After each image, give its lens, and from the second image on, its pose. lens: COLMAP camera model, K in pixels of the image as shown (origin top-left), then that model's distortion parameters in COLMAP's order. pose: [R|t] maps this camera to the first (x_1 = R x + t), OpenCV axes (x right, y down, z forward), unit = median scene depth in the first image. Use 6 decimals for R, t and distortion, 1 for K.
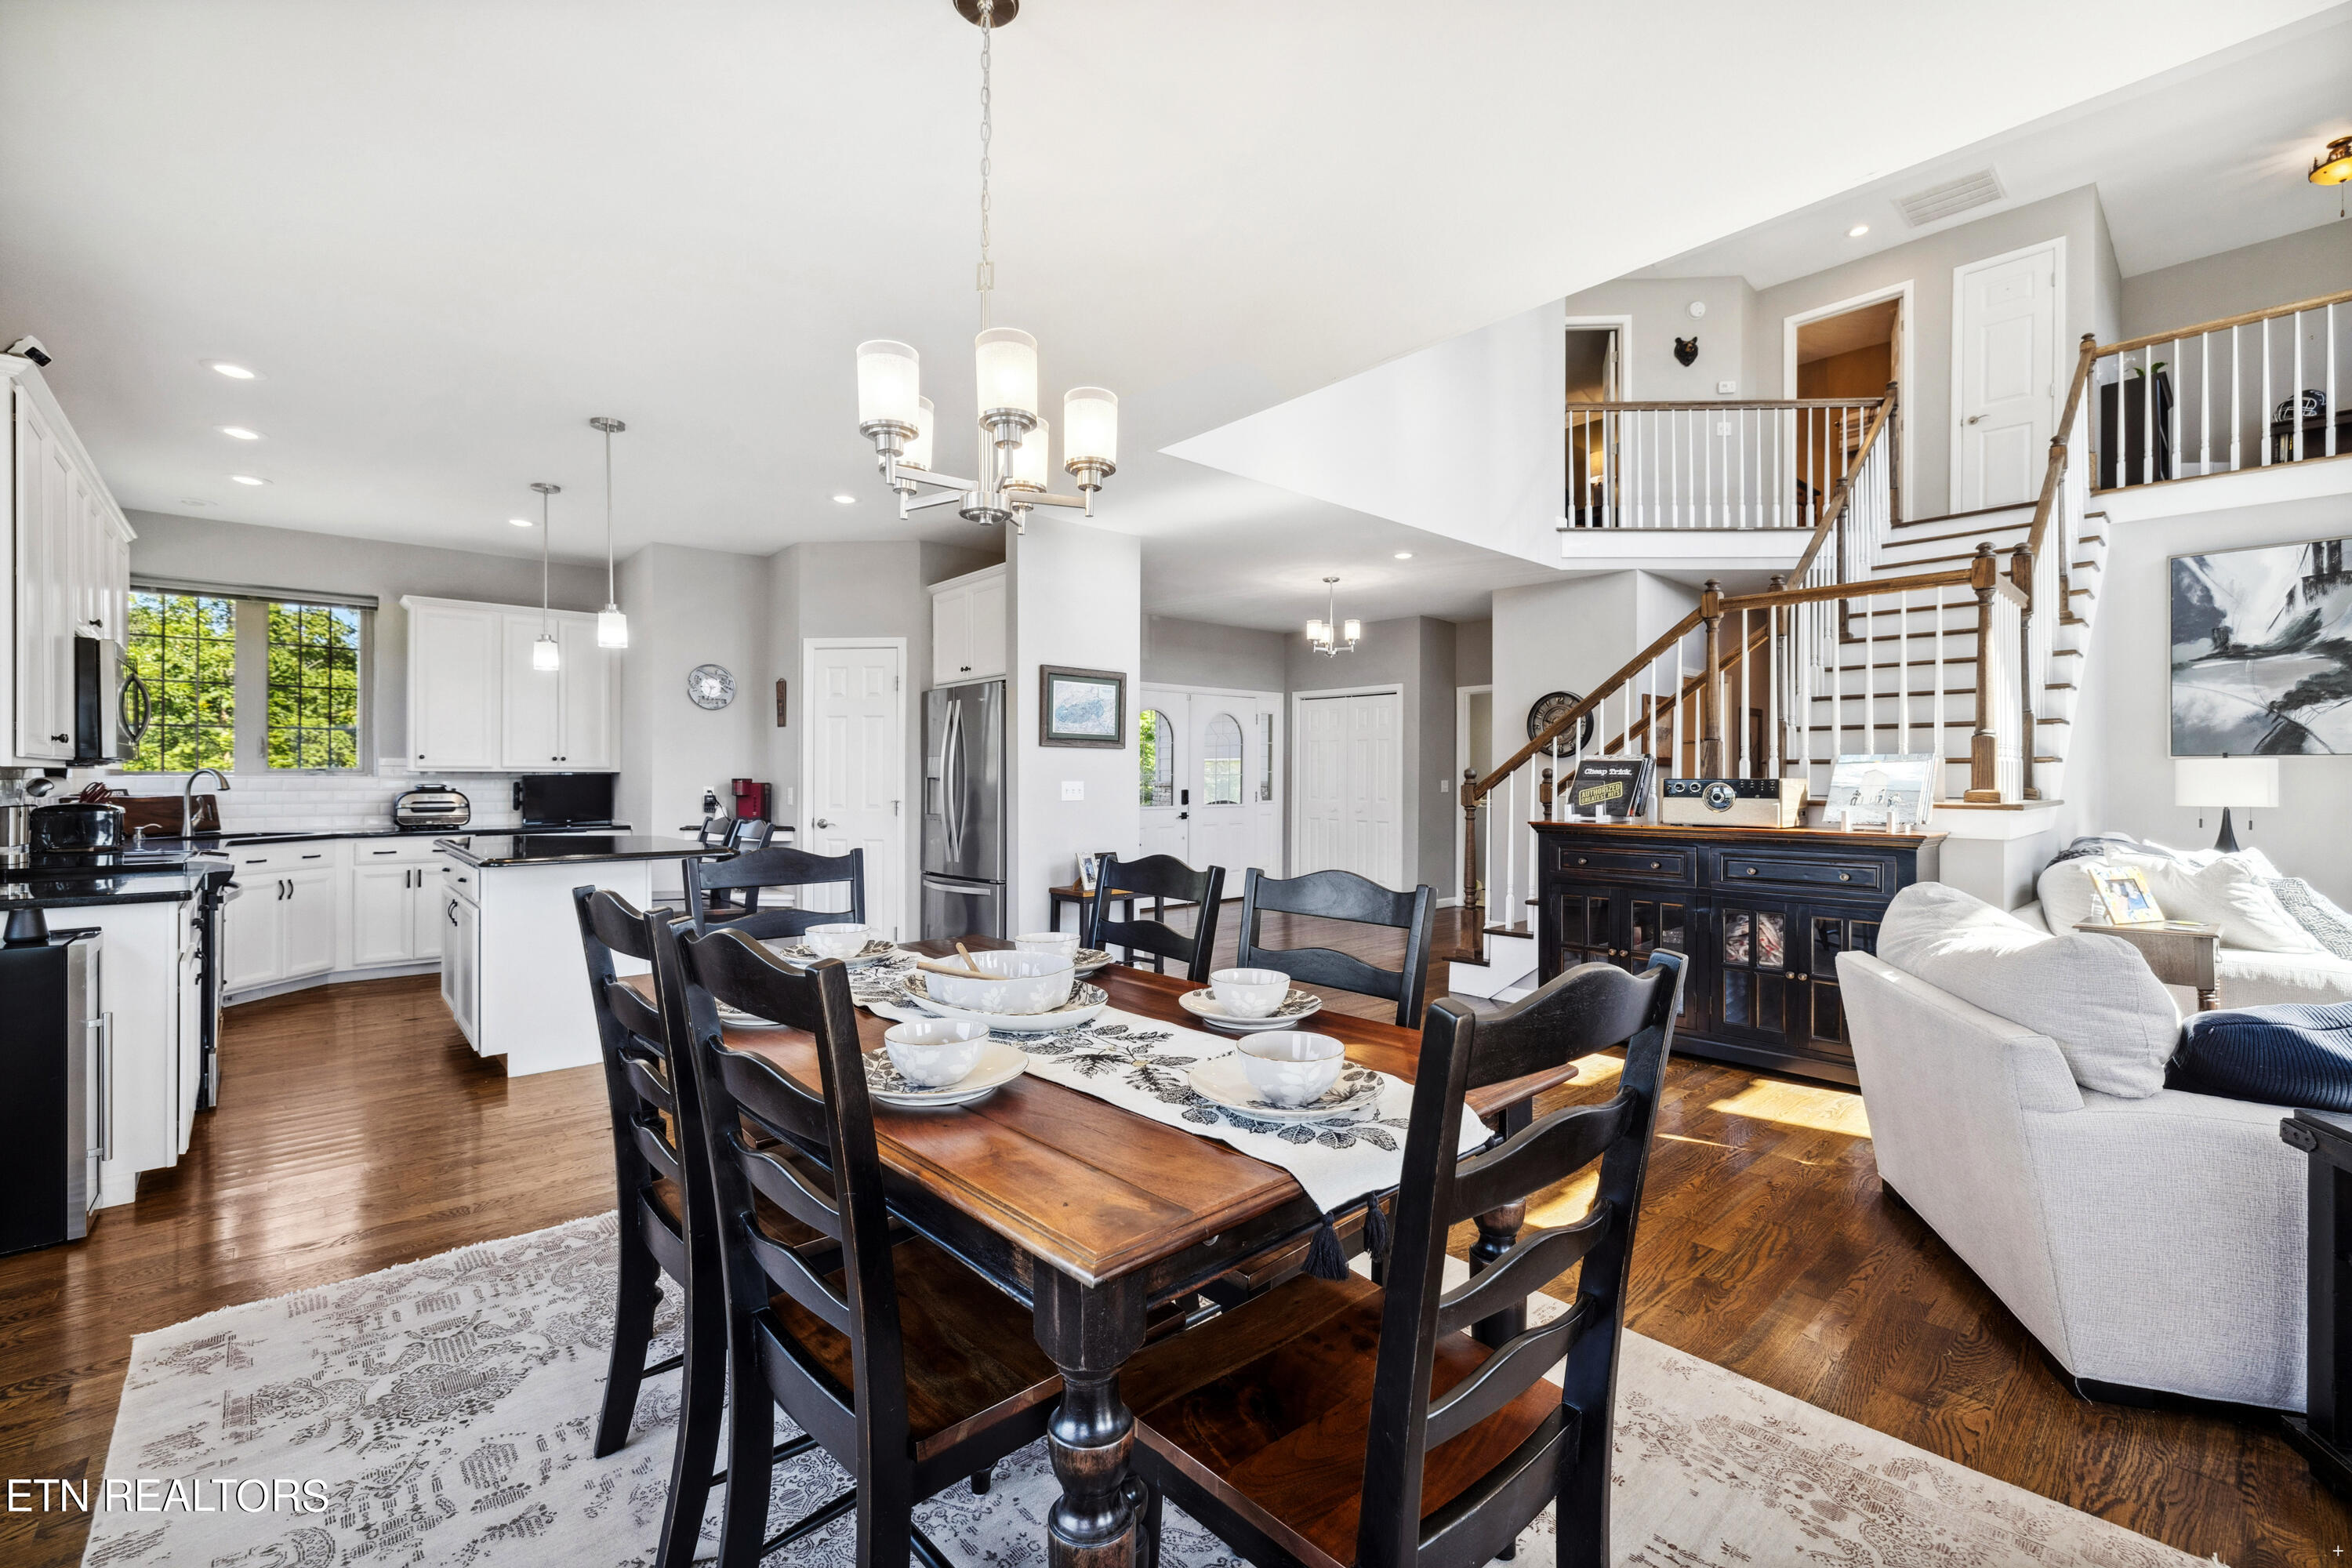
lens RADIAL K [[995.6, 0, 1166.8], [0, 995.6, 778.5], [0, 0, 1]] dist [0.001349, -0.000512]
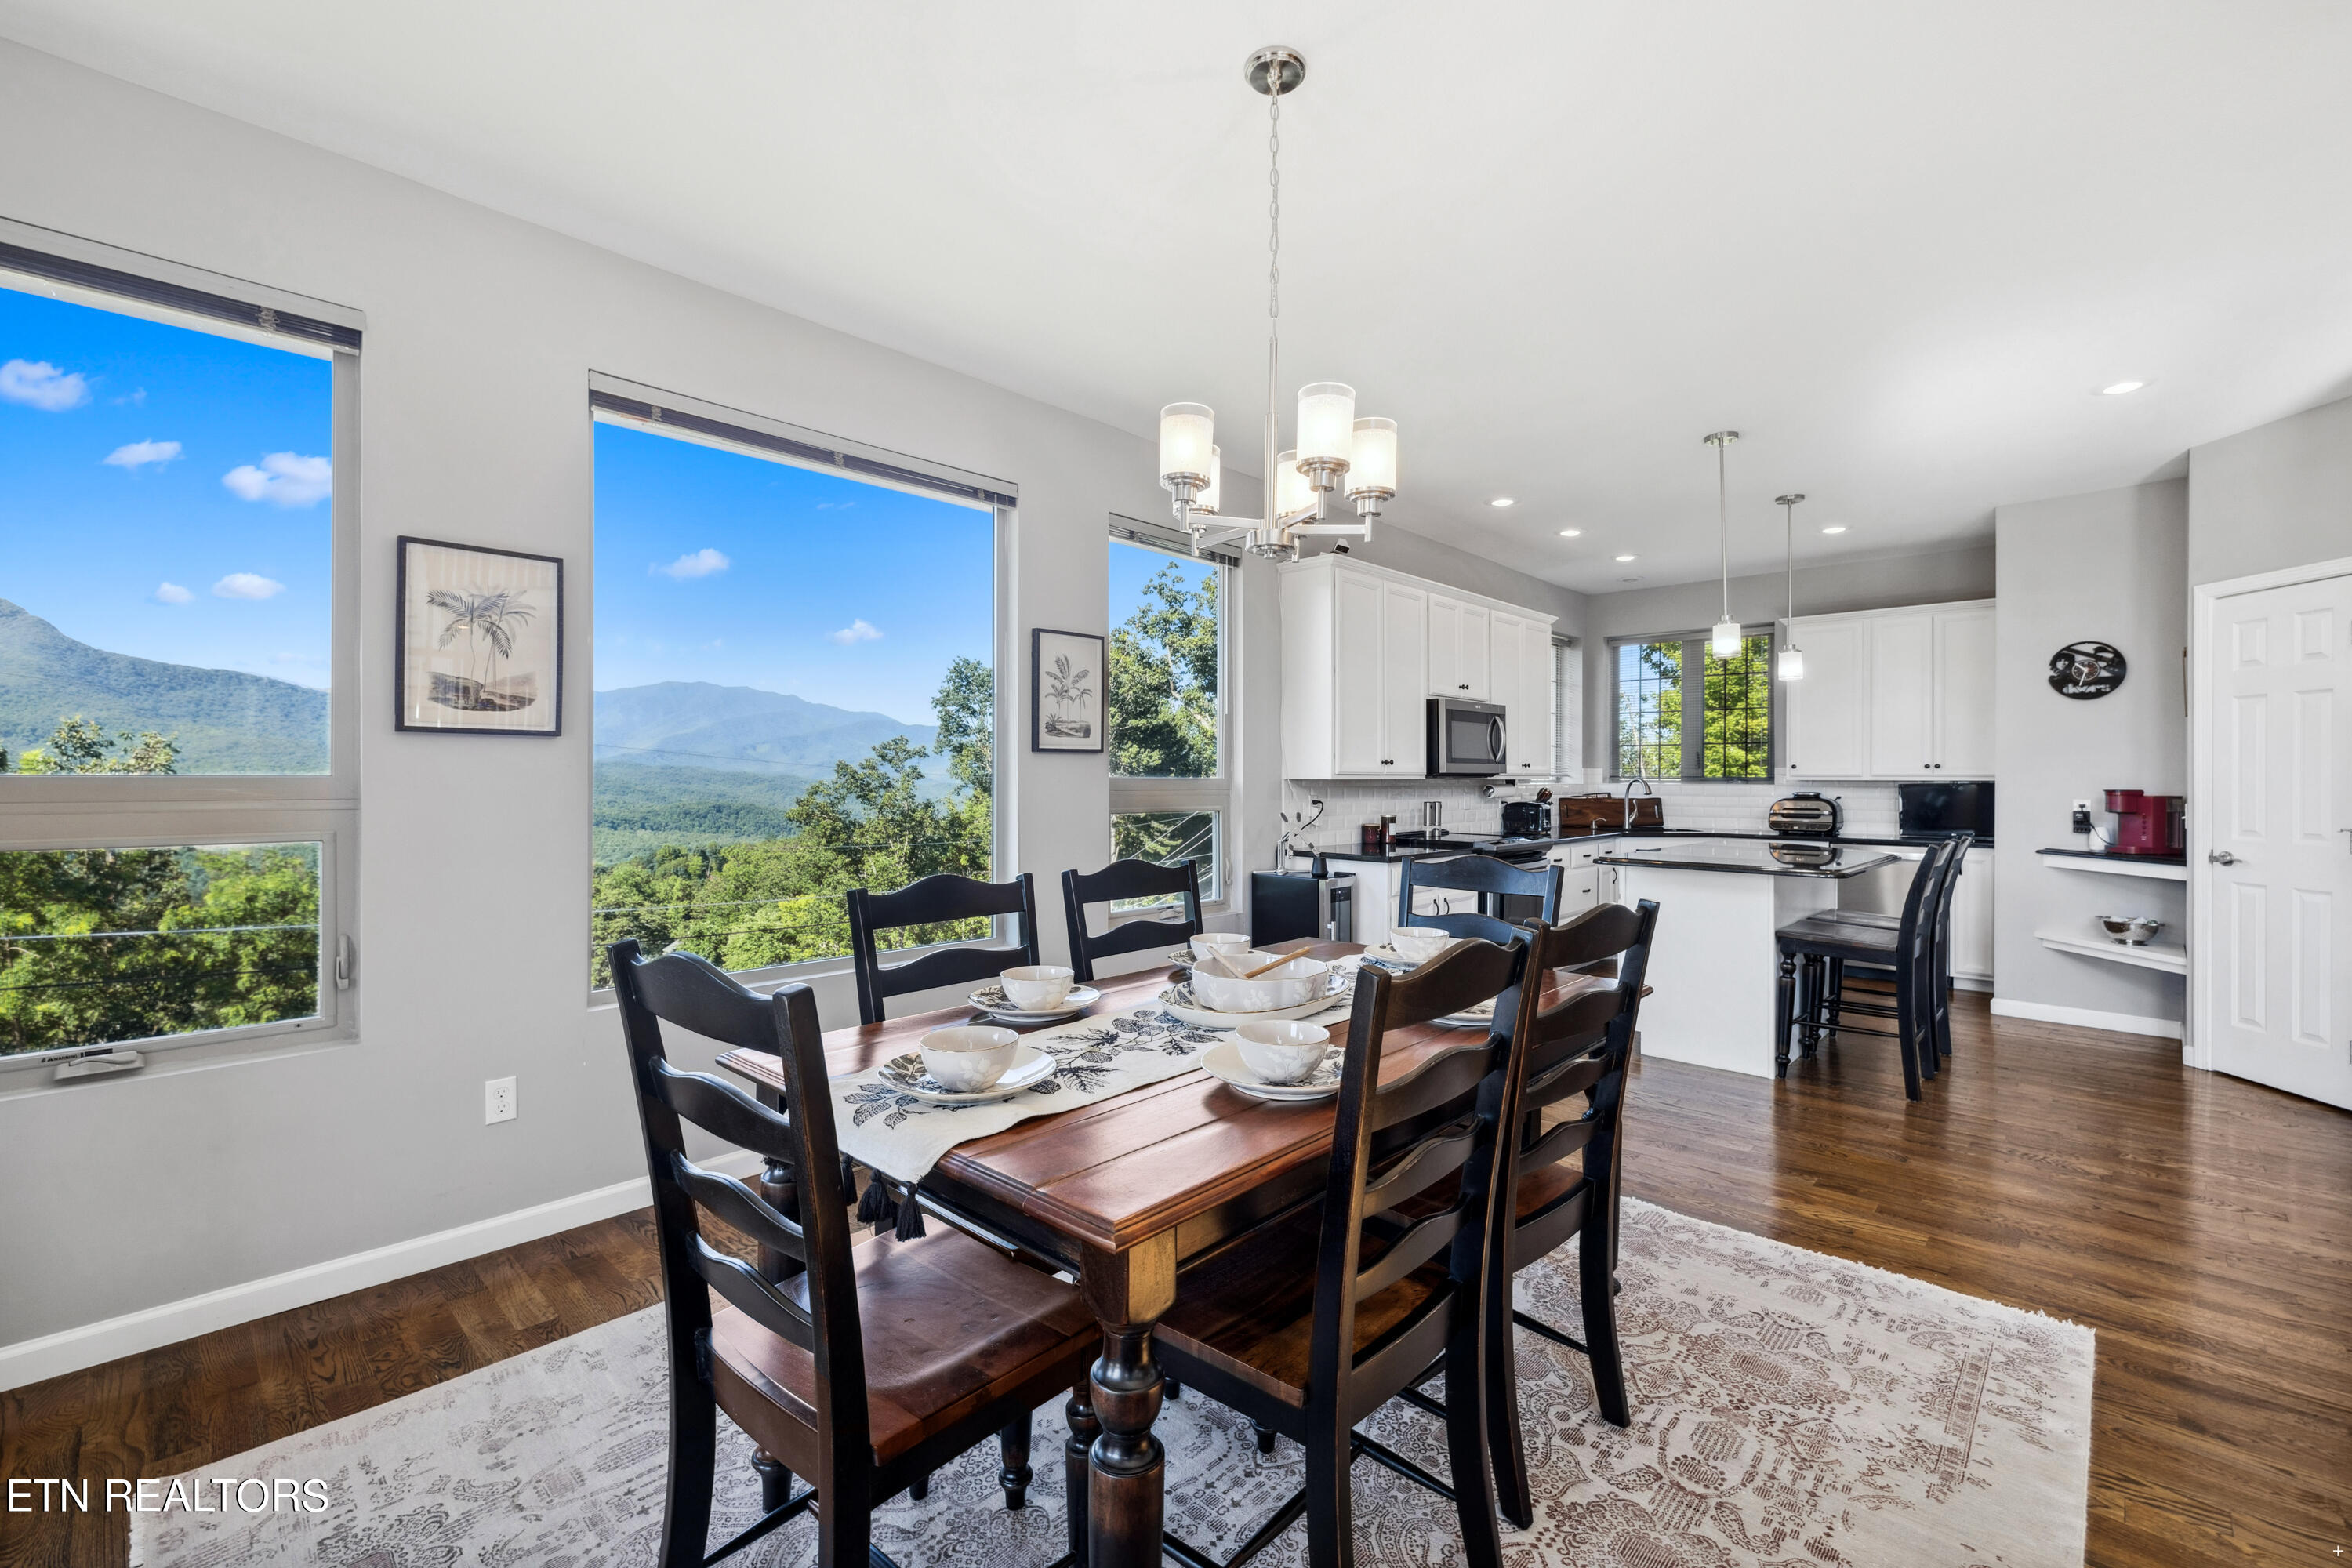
lens RADIAL K [[995.6, 0, 1166.8], [0, 995.6, 778.5], [0, 0, 1]] dist [0.001349, -0.000512]
pose [[0.077882, -0.000954, -0.996962, 0.267239], [-0.004211, 0.999990, -0.001285, -0.004452], [0.996954, 0.004298, 0.077877, 0.242049]]
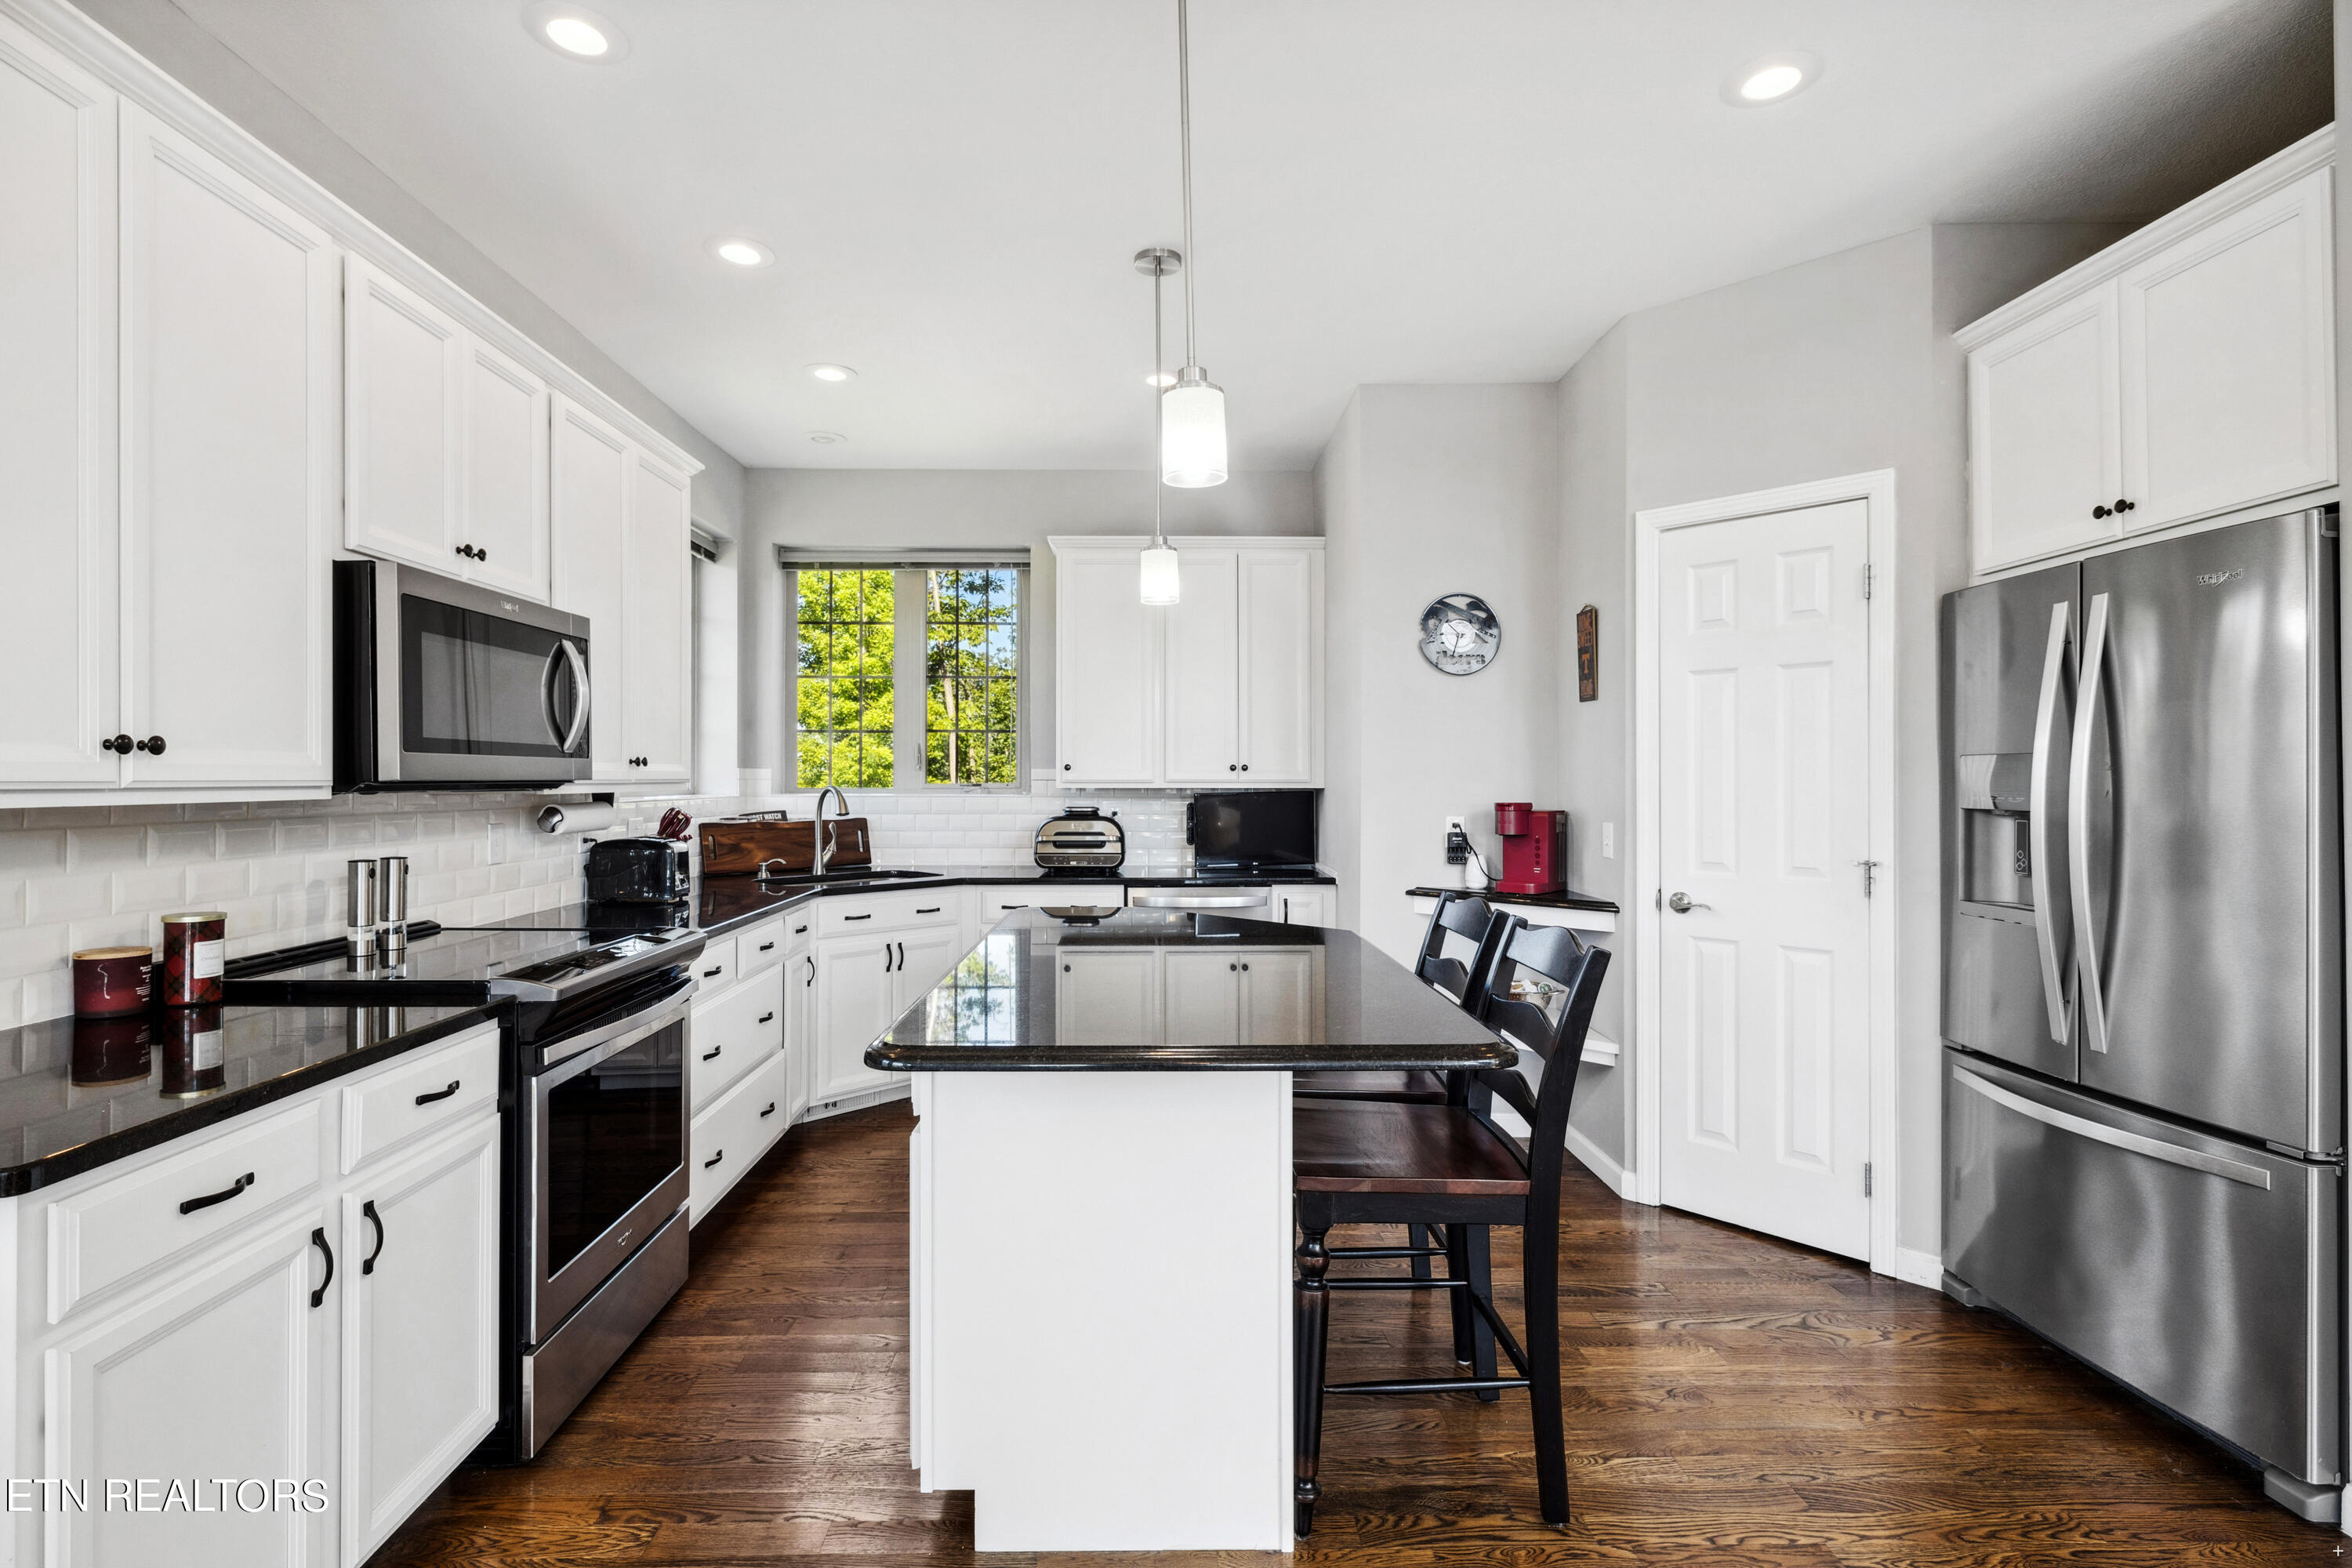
lens RADIAL K [[1131.7, 0, 1164.9], [0, 1131.7, 776.6], [0, 0, 1]] dist [-0.002467, -0.000623]
pose [[0.764007, -0.003515, -0.645198, -0.189358], [0.000100, 0.999986, -0.005330, -0.010940], [0.645208, 0.004007, 0.763996, 0.442166]]
